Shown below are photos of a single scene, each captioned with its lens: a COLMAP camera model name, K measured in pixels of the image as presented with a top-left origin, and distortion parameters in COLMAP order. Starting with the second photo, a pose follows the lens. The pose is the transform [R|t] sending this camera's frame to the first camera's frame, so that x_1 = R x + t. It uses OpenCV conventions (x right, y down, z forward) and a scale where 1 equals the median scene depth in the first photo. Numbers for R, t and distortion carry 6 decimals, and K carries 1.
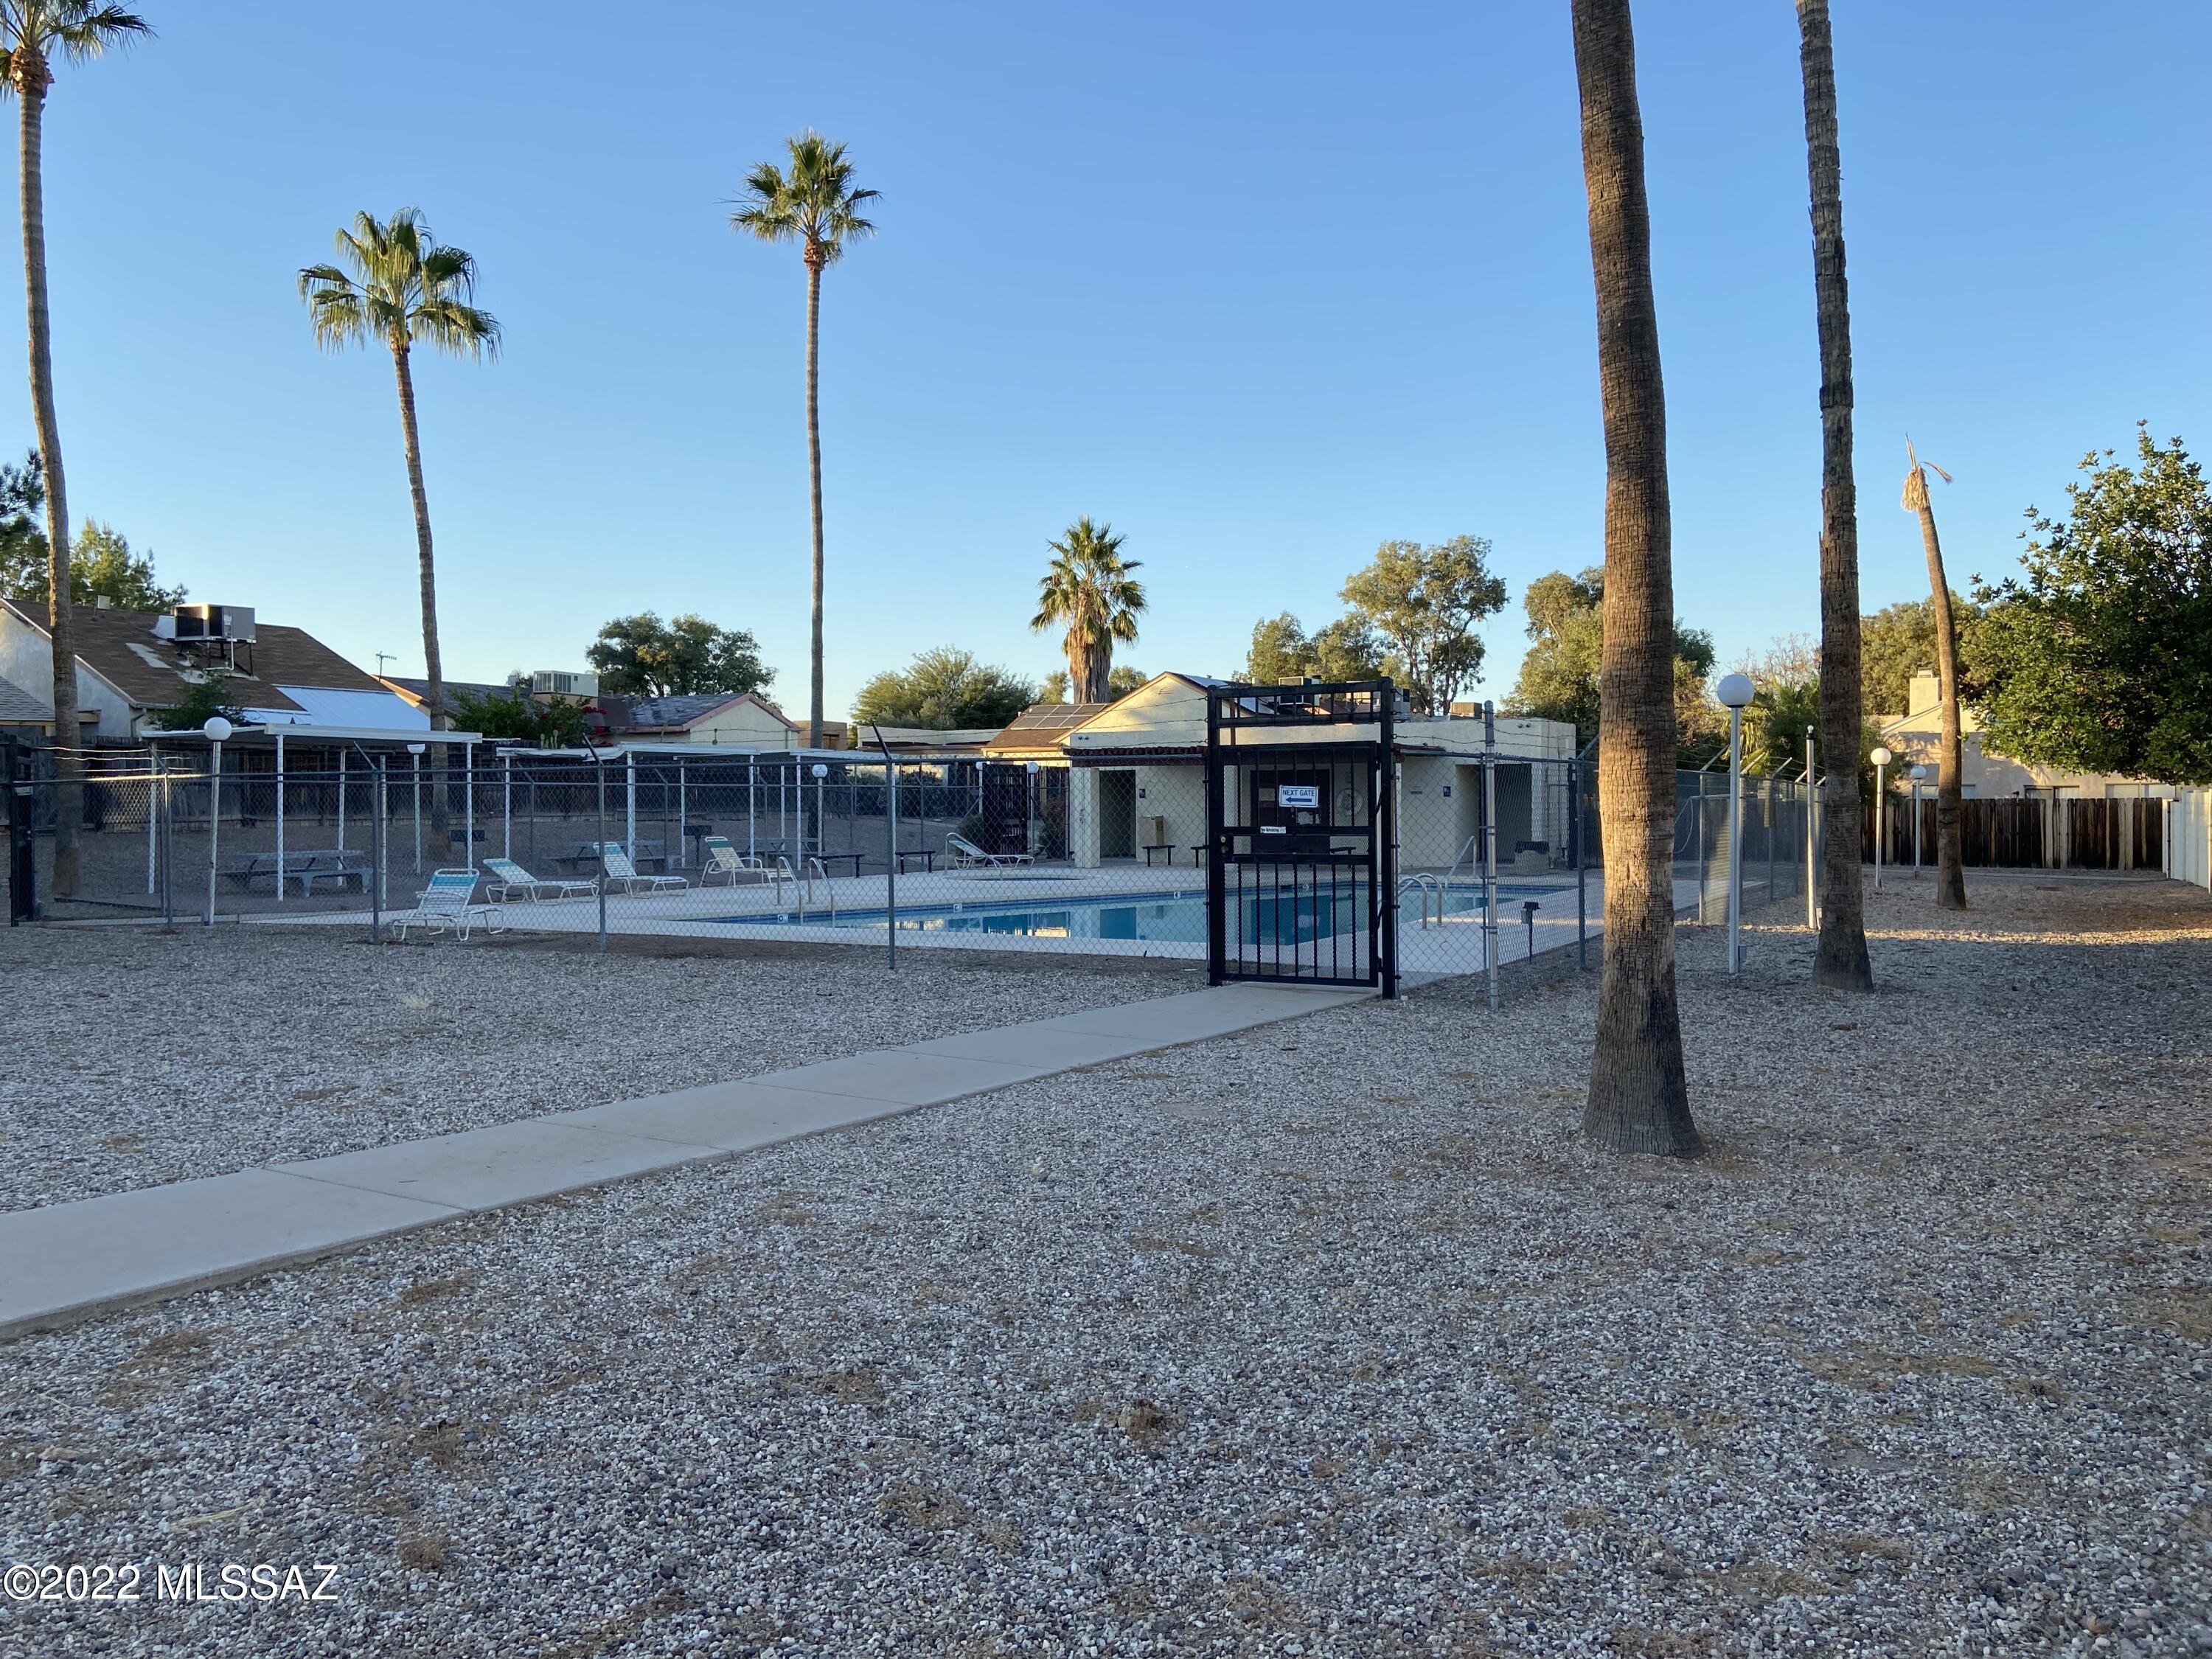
lens RADIAL K [[1666.8, 0, 1086.4], [0, 1666.8, 800.3], [0, 0, 1]] dist [0.125011, -0.147972]
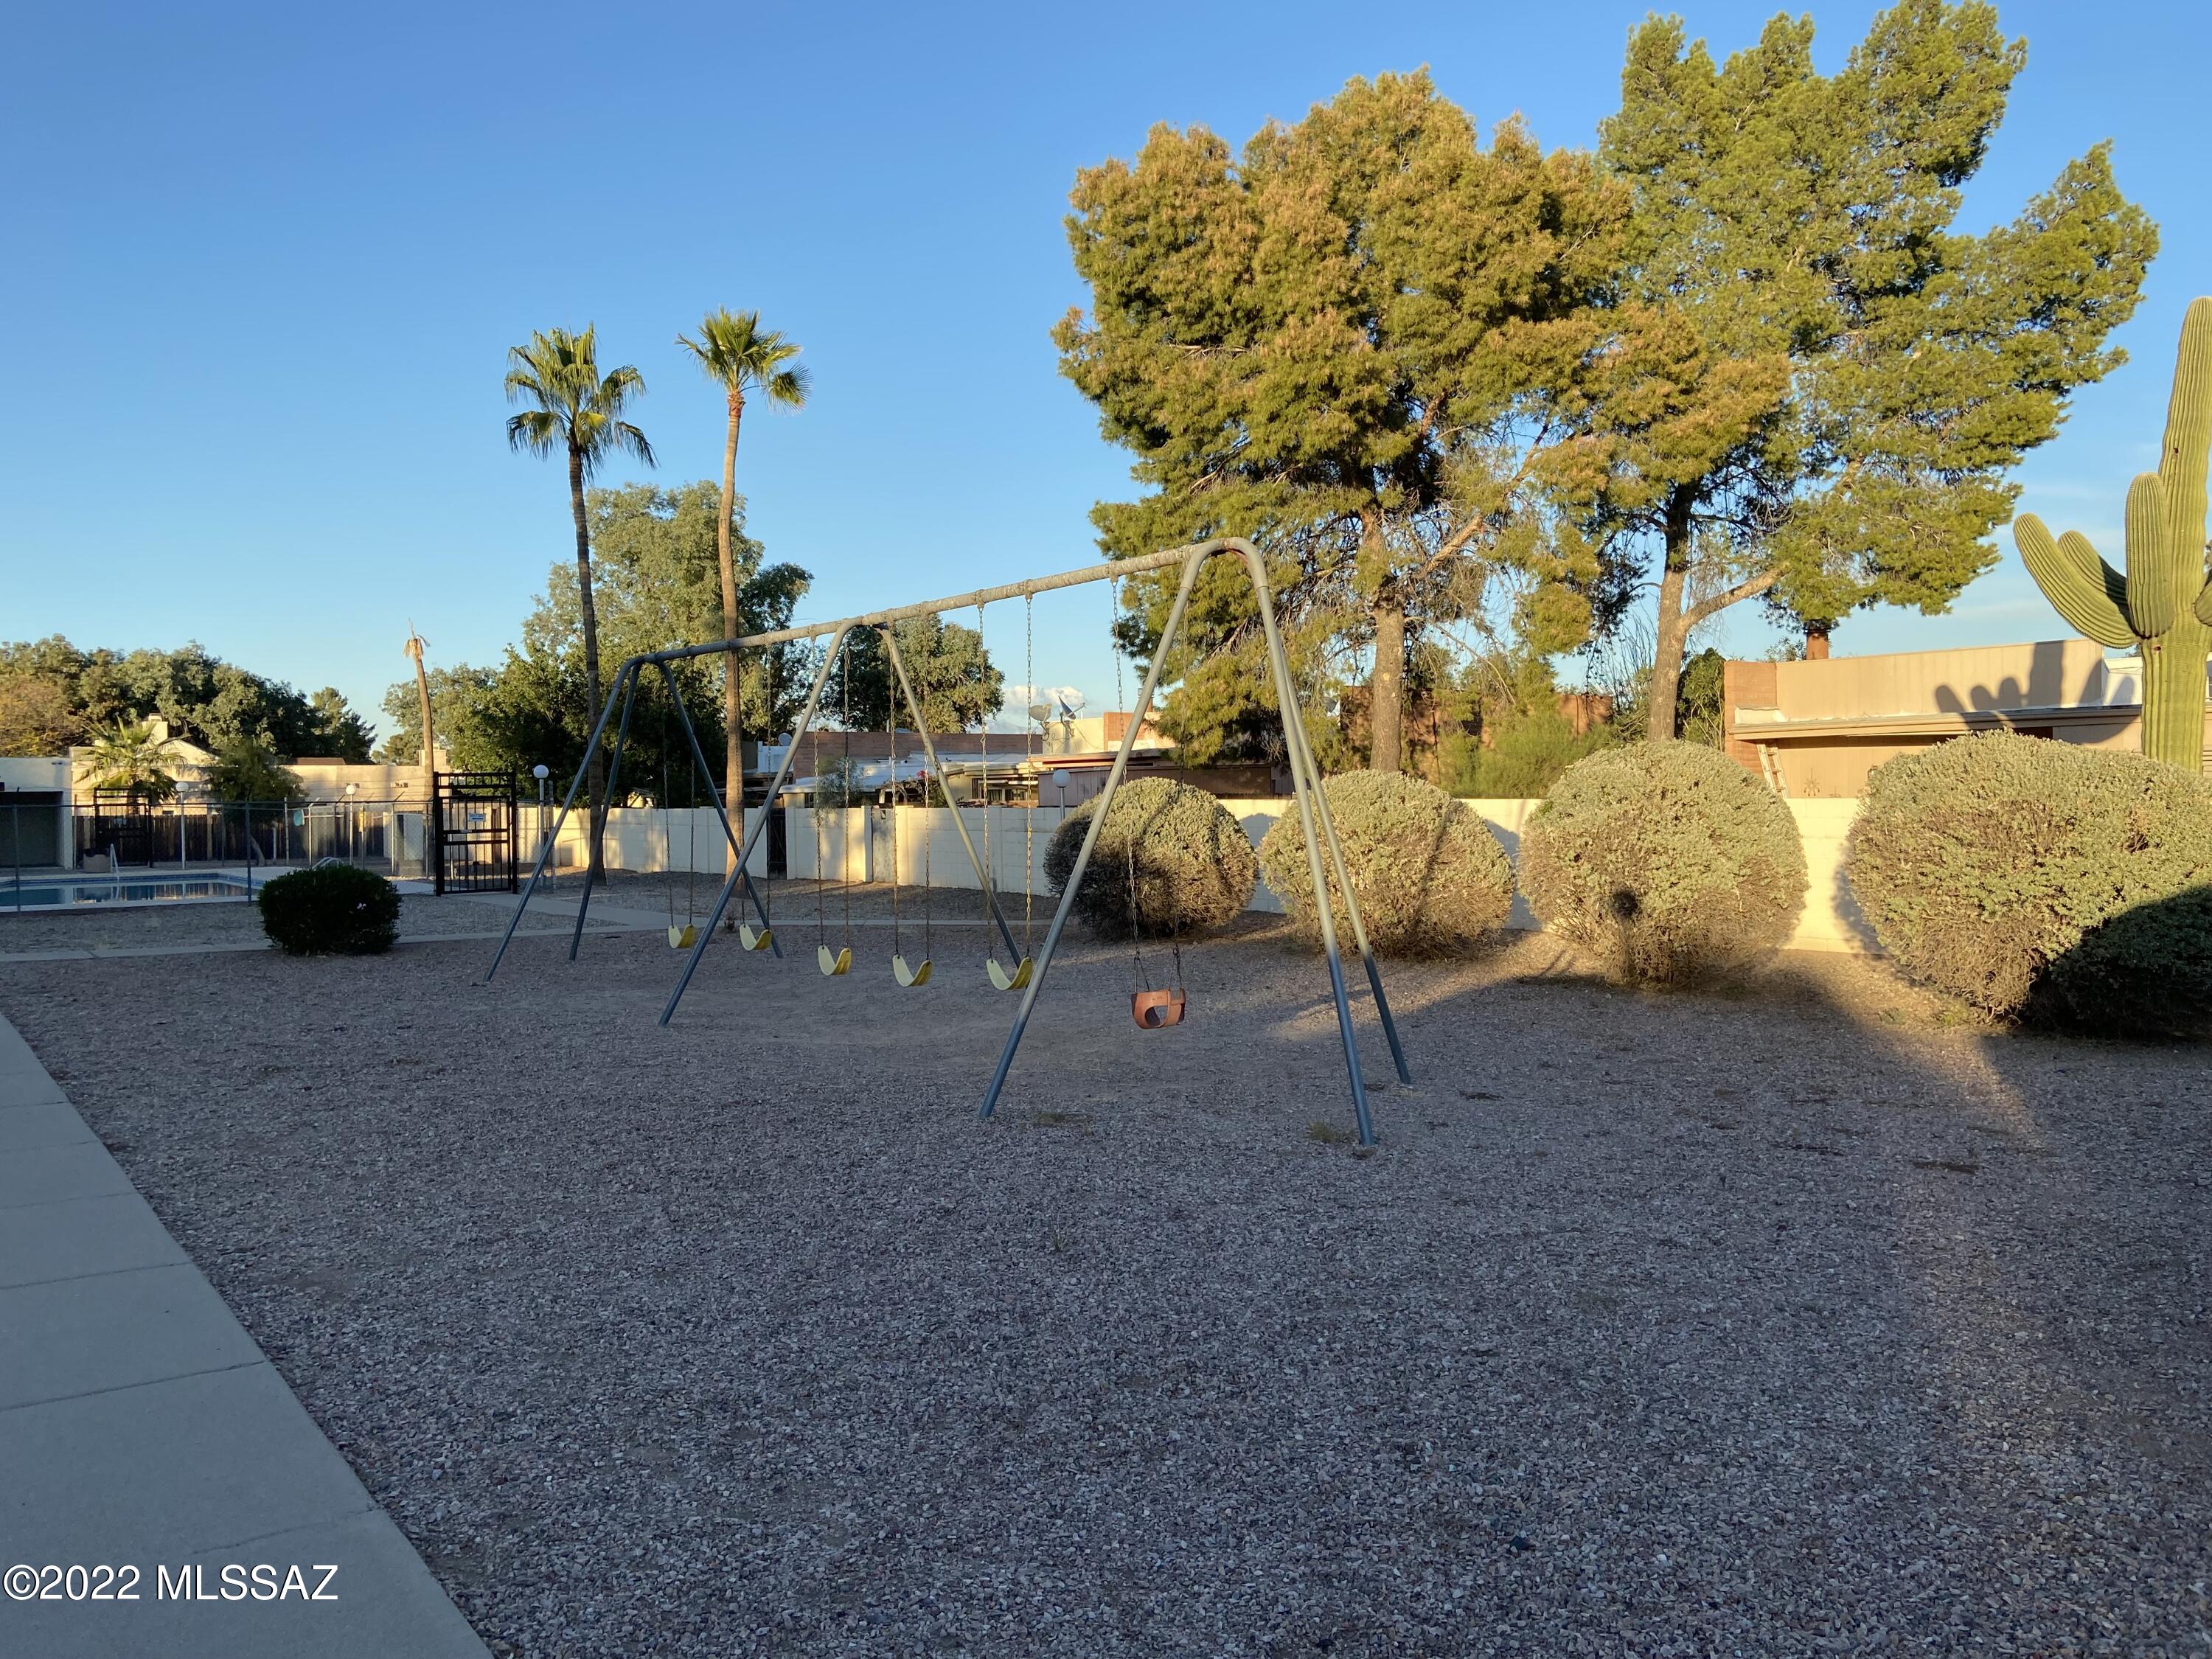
lens RADIAL K [[1666.8, 0, 1103.9], [0, 1666.8, 801.4], [0, 0, 1]] dist [0.125011, -0.147972]
pose [[0.407424, -0.006008, 0.913219, -0.337520], [0.010198, 0.999946, 0.002029, -0.004357], [-0.913182, 0.008486, 0.407464, -0.168336]]
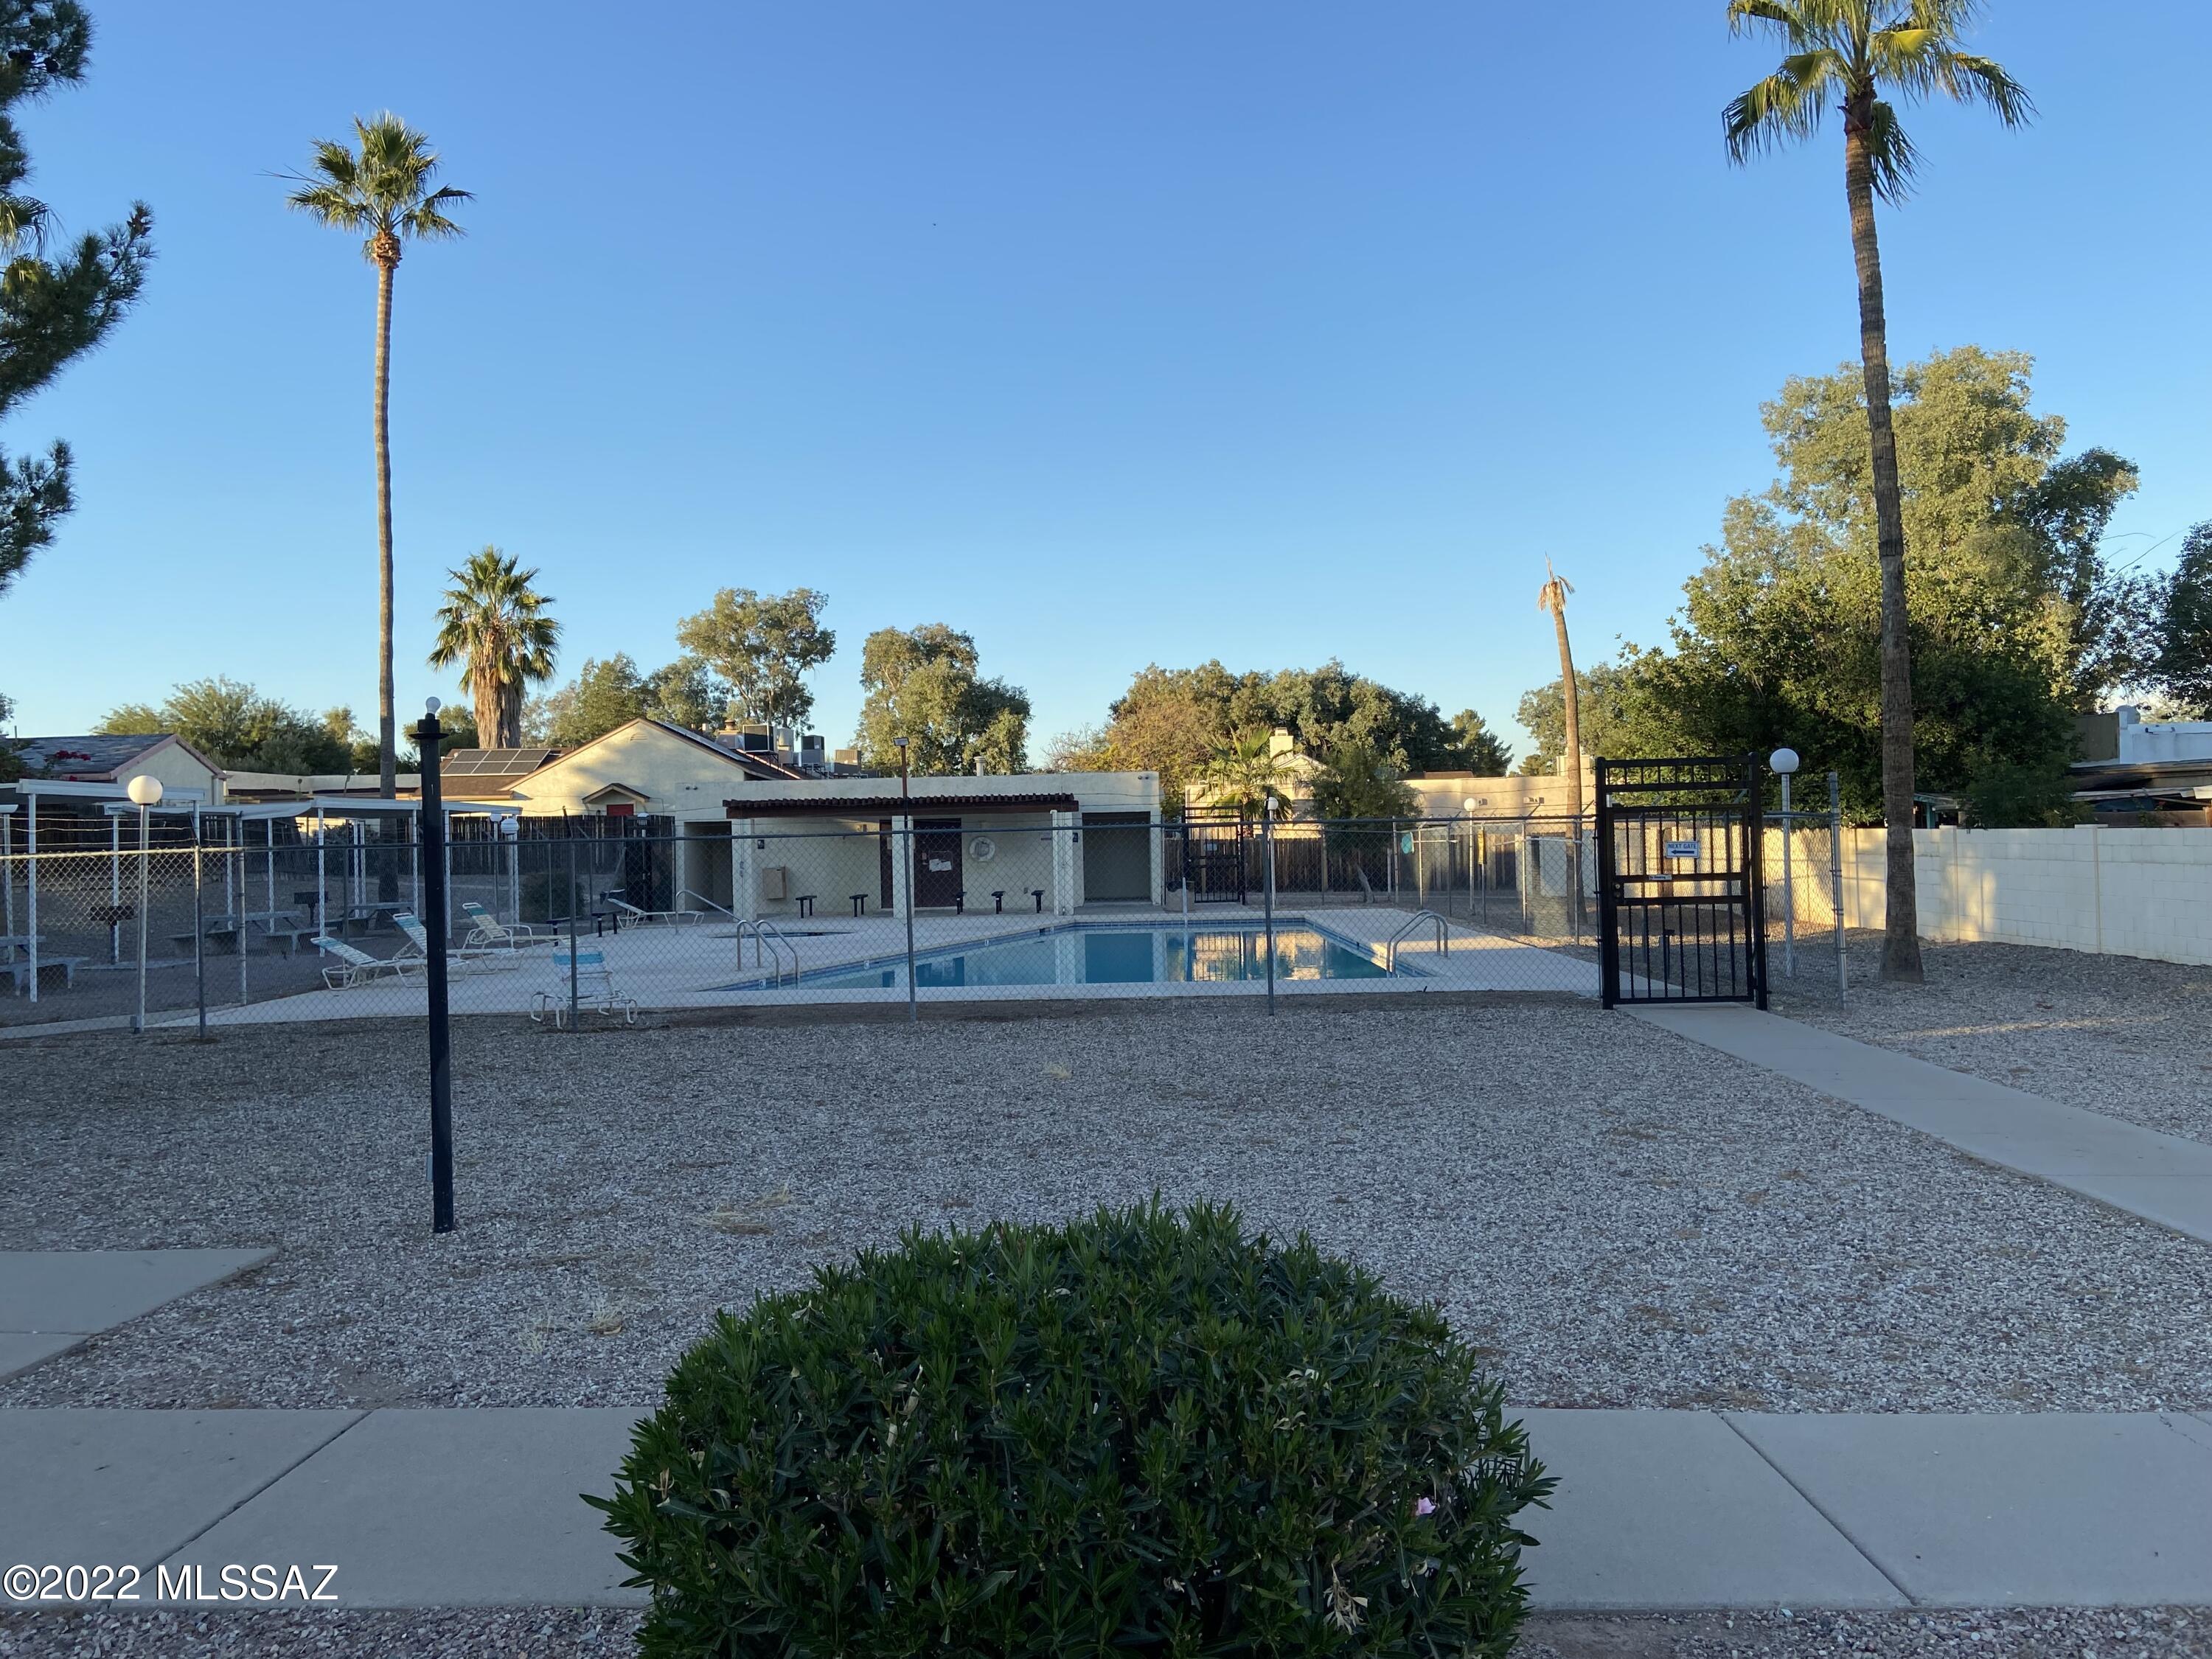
lens RADIAL K [[1666.8, 0, 1081.6], [0, 1666.8, 813.9], [0, 0, 1]] dist [0.125011, -0.147972]
pose [[0.880579, -0.009798, 0.473799, -0.157625], [0.017625, 0.999772, -0.012082, -0.004017], [-0.473572, 0.018989, 0.880550, 0.021230]]
